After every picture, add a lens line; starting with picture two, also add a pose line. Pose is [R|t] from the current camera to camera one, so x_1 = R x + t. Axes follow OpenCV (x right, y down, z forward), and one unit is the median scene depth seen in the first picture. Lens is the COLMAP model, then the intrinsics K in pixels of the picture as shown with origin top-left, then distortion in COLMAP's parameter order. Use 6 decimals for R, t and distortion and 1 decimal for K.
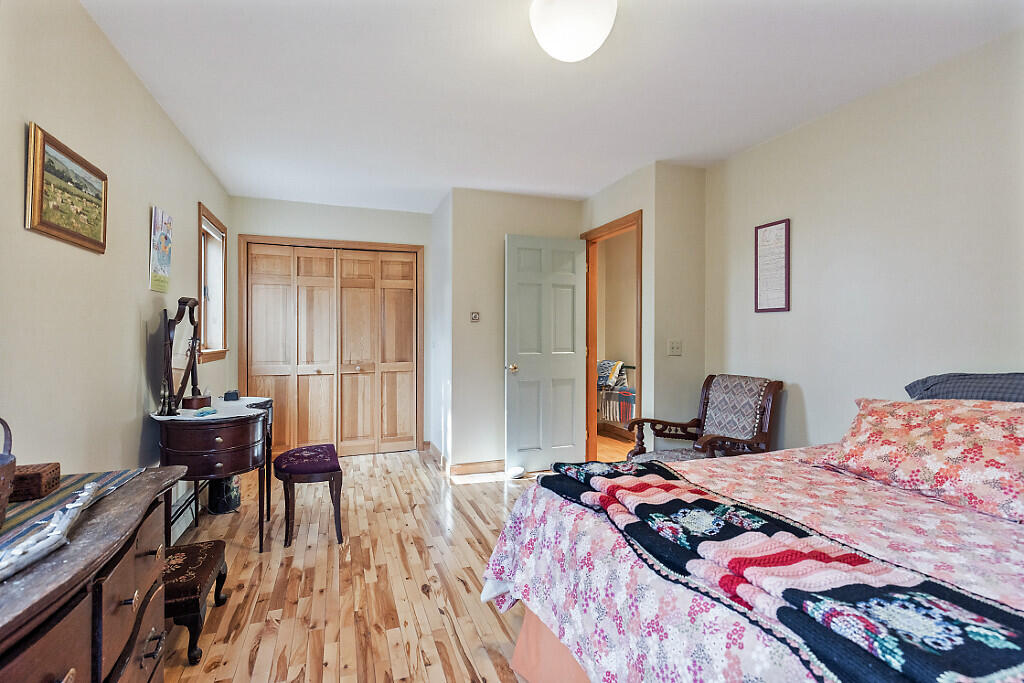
lens RADIAL K [[460.4, 0, 510.5], [0, 460.4, 333.9], [0, 0, 1]] dist [0.001528, 0.000436]
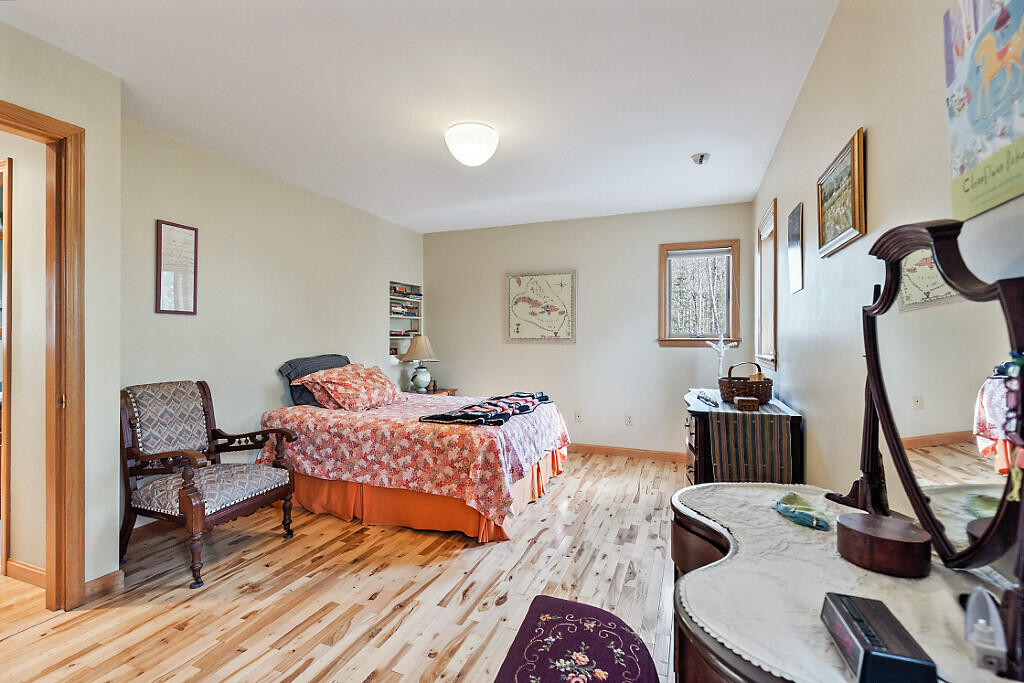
lens RADIAL K [[460.4, 0, 506.1], [0, 460.4, 337.9], [0, 0, 1]] dist [0.001528, 0.000436]
pose [[-0.733097, -0.001206, 0.680123, -0.830013], [-0.004766, 0.999983, -0.003364, 0.004449], [-0.680107, -0.005707, -0.733090, 1.665706]]
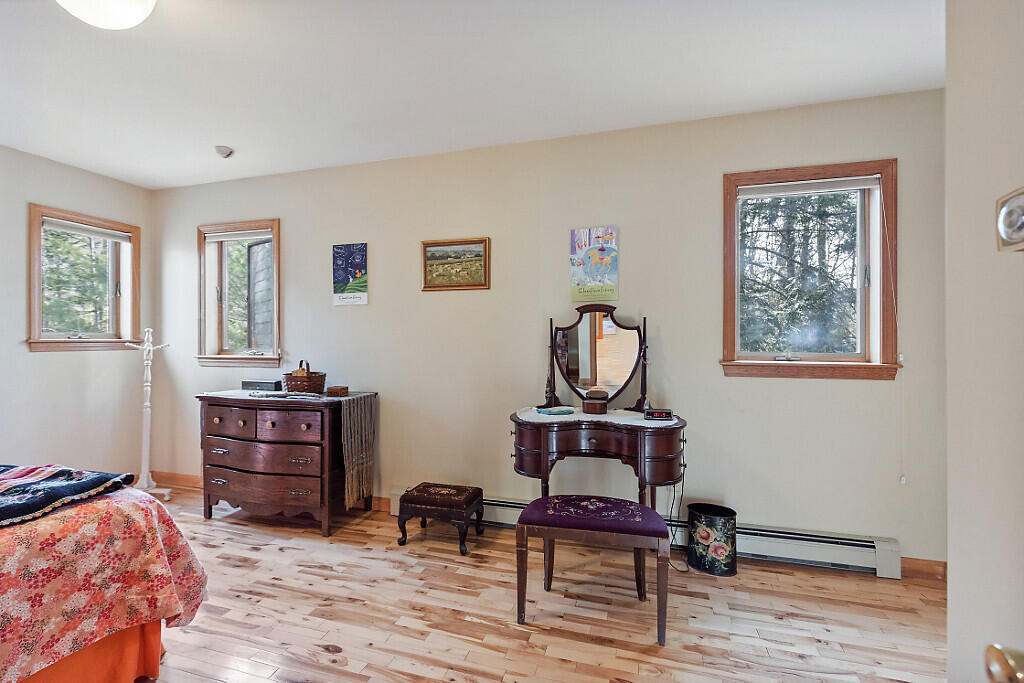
lens RADIAL K [[460.4, 0, 507.9], [0, 460.4, 339.0], [0, 0, 1]] dist [0.001528, 0.000436]
pose [[-0.615484, -0.002686, -0.788145, 0.267219], [0.001458, 0.999989, -0.004546, 0.004575], [0.788148, -0.003947, -0.615473, 1.714338]]
